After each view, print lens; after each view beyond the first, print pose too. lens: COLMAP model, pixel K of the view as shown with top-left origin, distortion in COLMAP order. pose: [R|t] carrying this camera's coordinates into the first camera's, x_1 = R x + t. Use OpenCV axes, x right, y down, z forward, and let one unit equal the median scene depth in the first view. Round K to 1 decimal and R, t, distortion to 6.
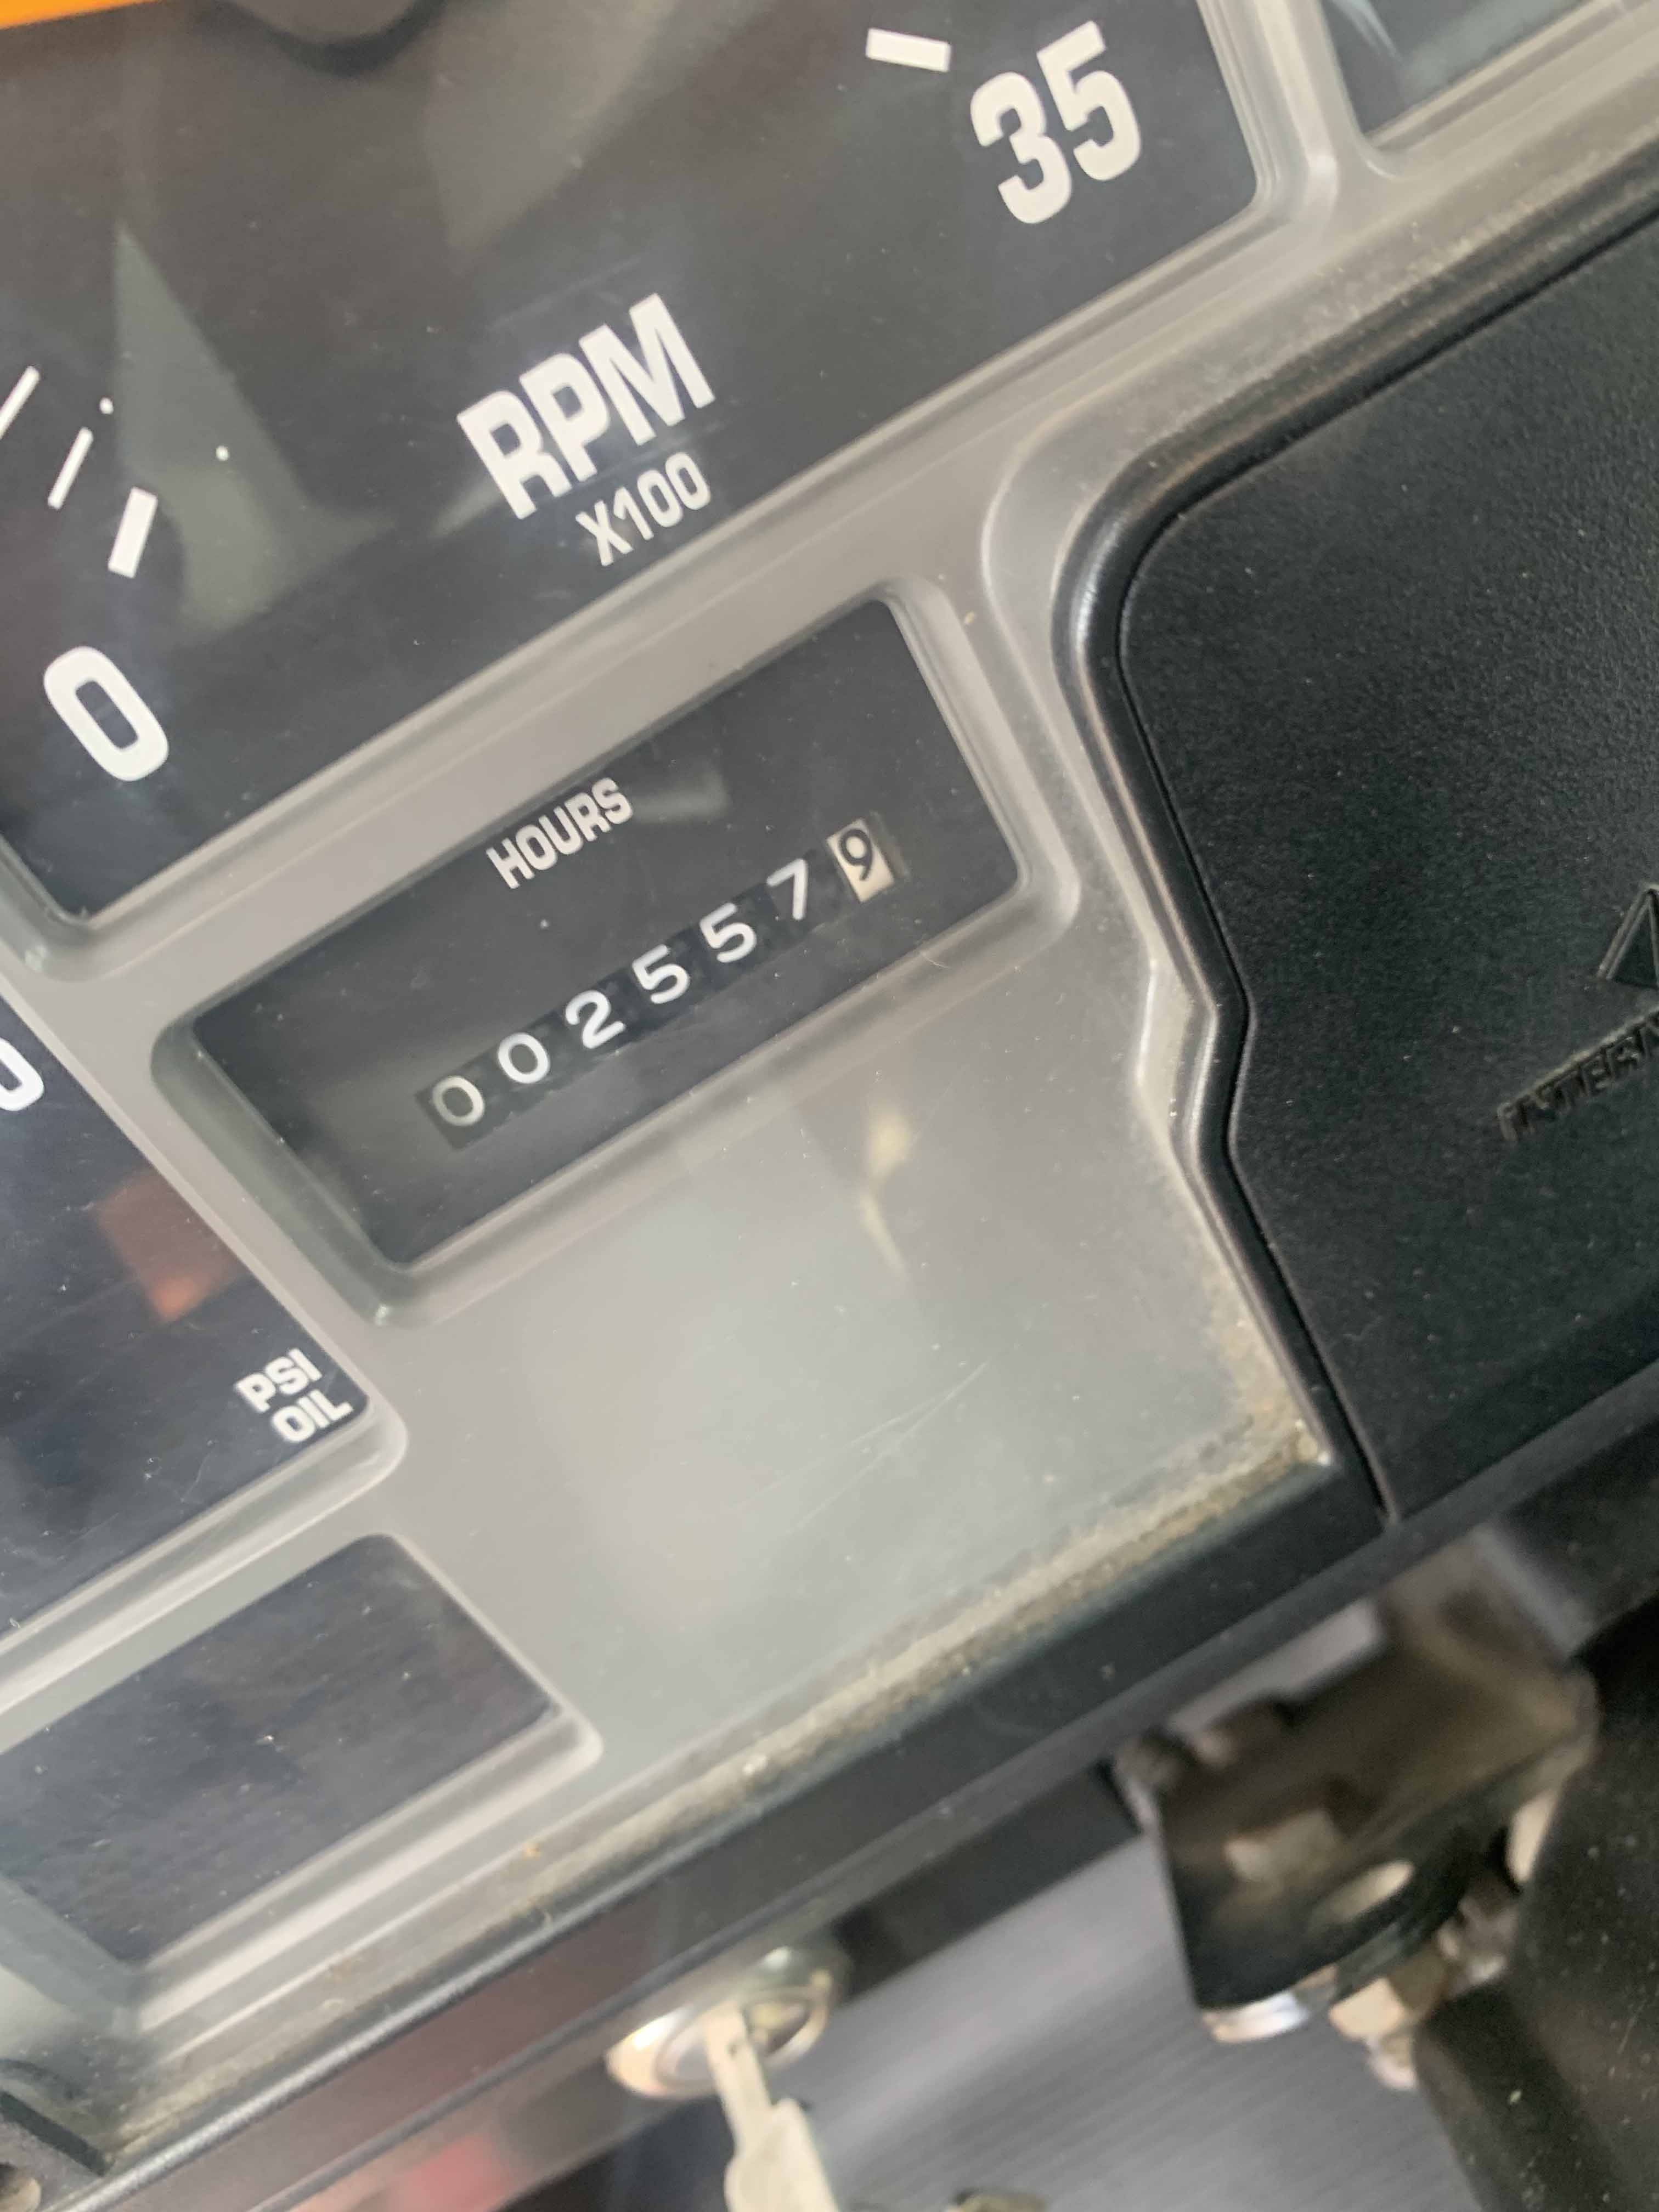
lens RADIAL K [[1701.6, 0, 830.6], [0, 1701.6, 1111.5], [0, 0, 1]] dist [0.016974, -0.017511]
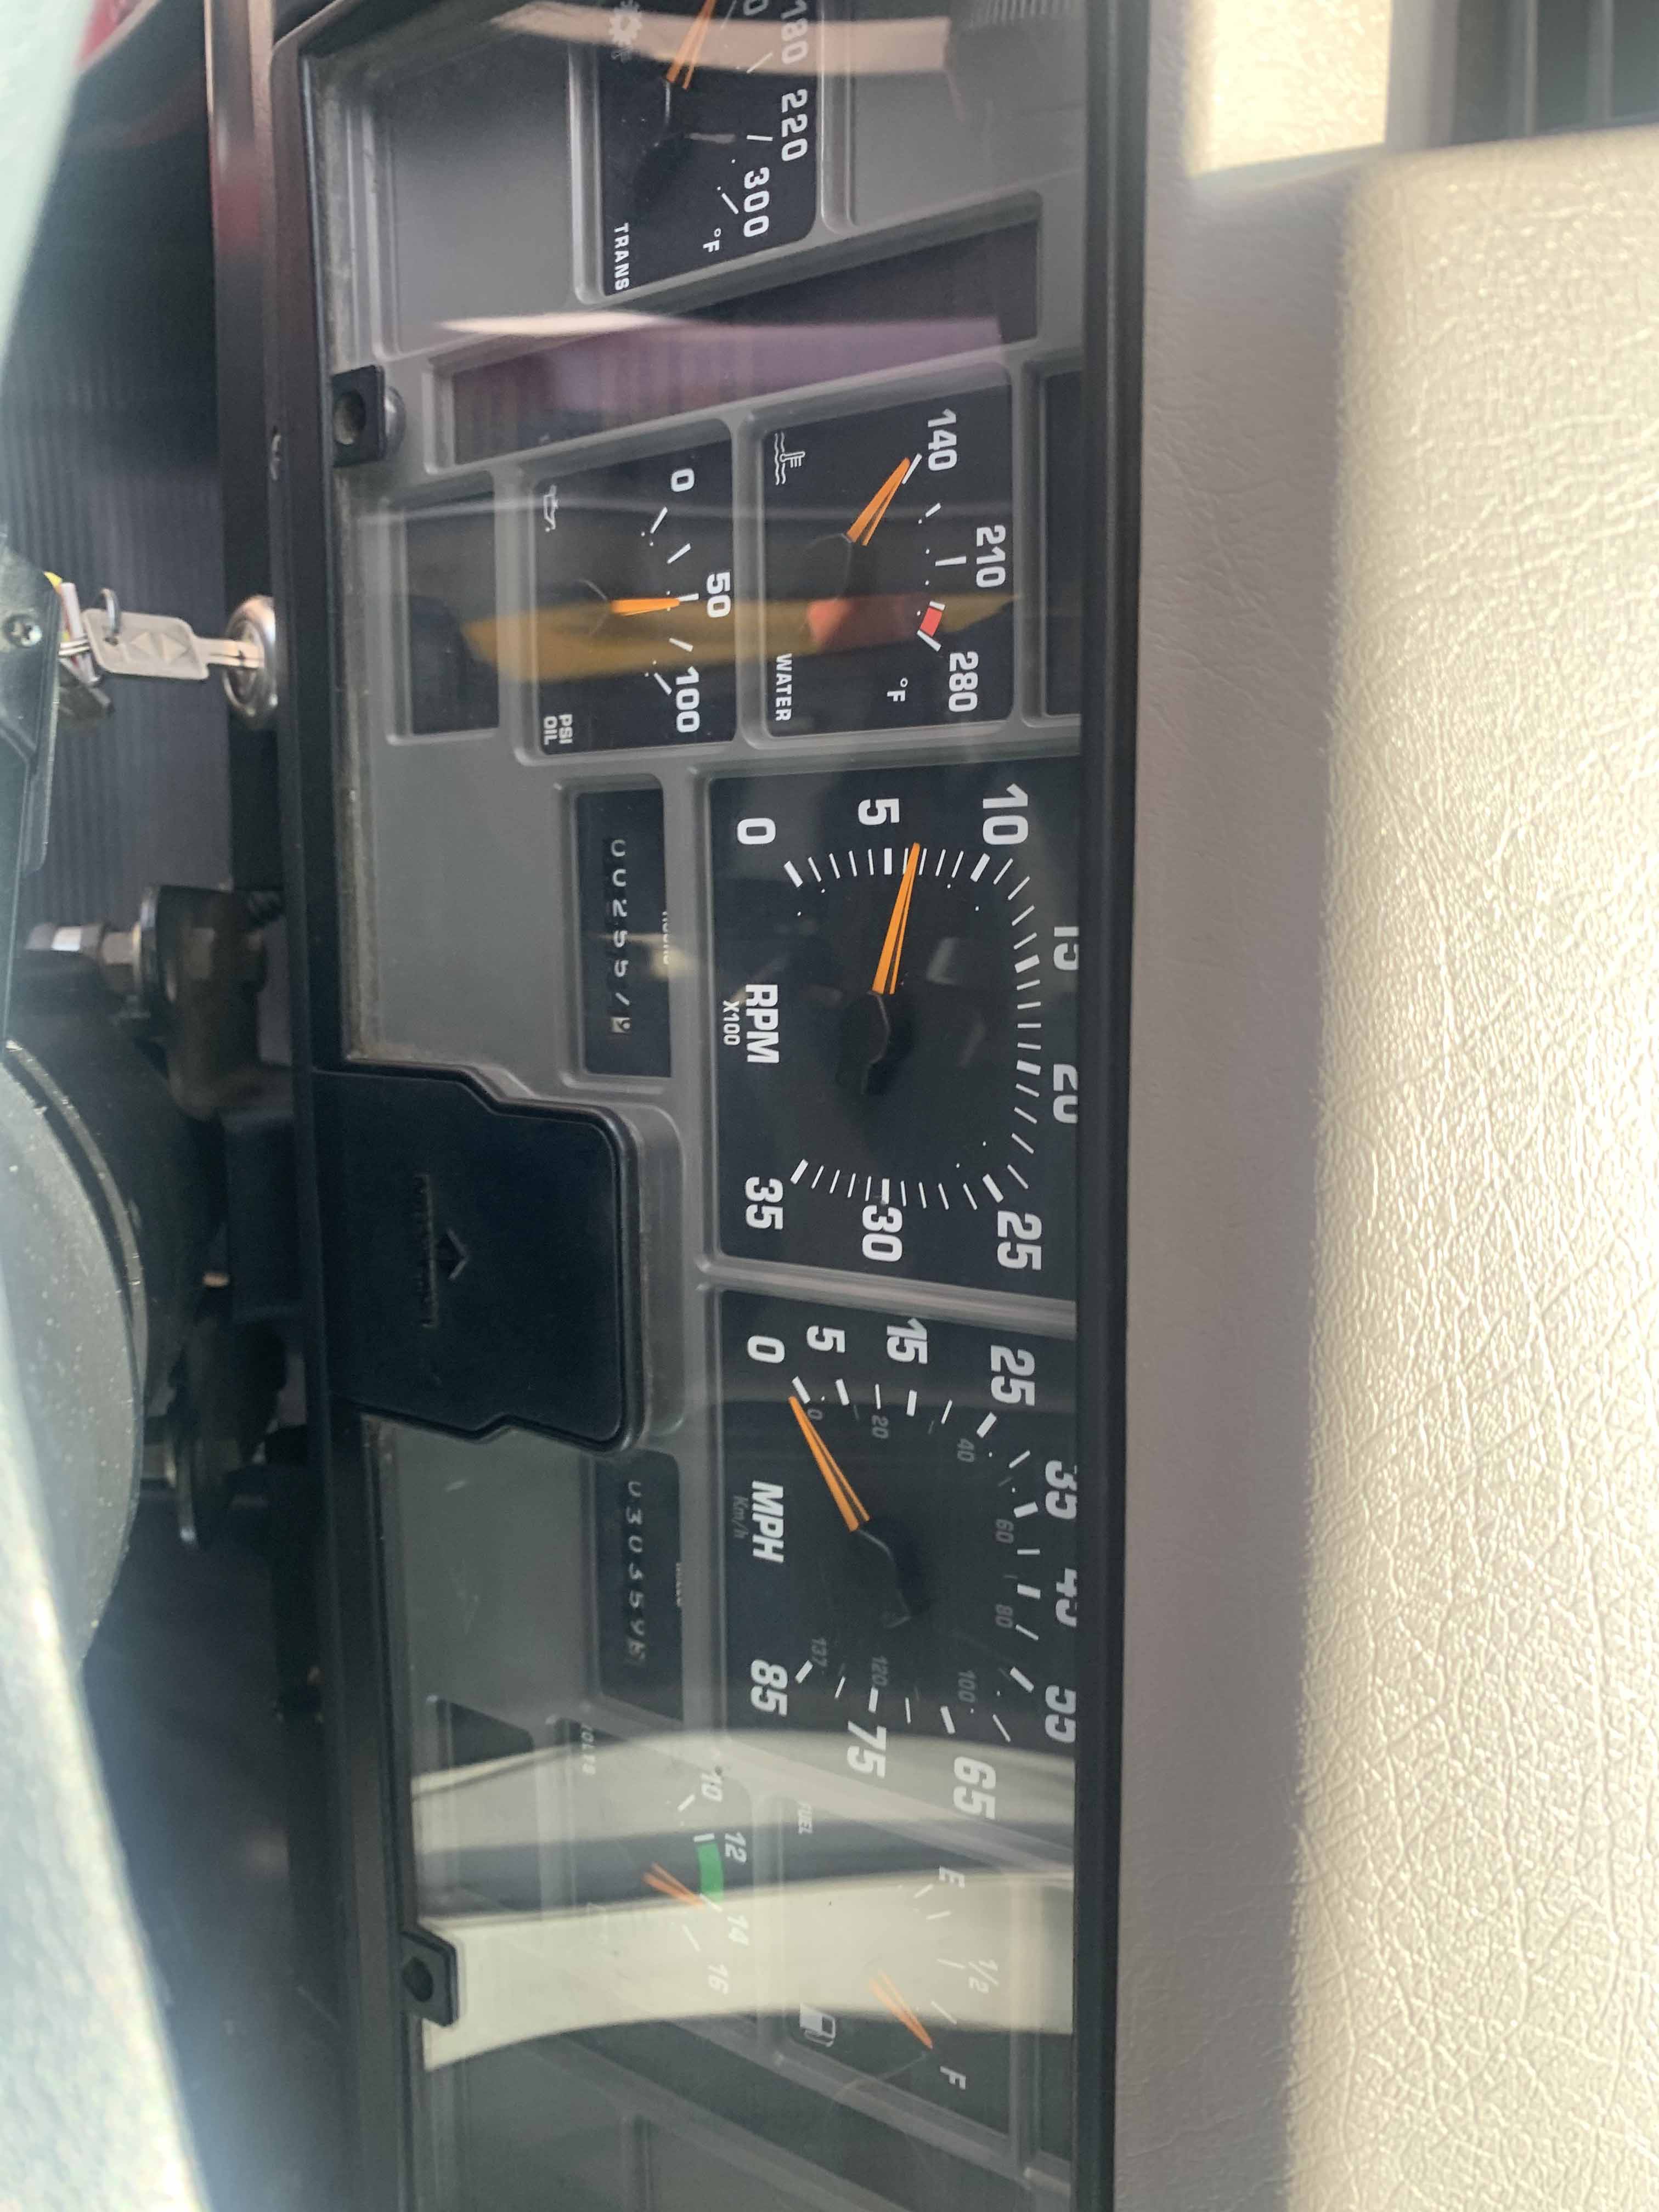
lens RADIAL K [[1701.6, 0, 834.3], [0, 1701.6, 1105.0], [0, 0, 1]] dist [0.016974, -0.017511]
pose [[-0.514878, 0.845763, 0.139946, -0.438162], [-0.855264, -0.517929, -0.016515, -0.472131], [0.058514, -0.128194, 0.990021, -1.713039]]
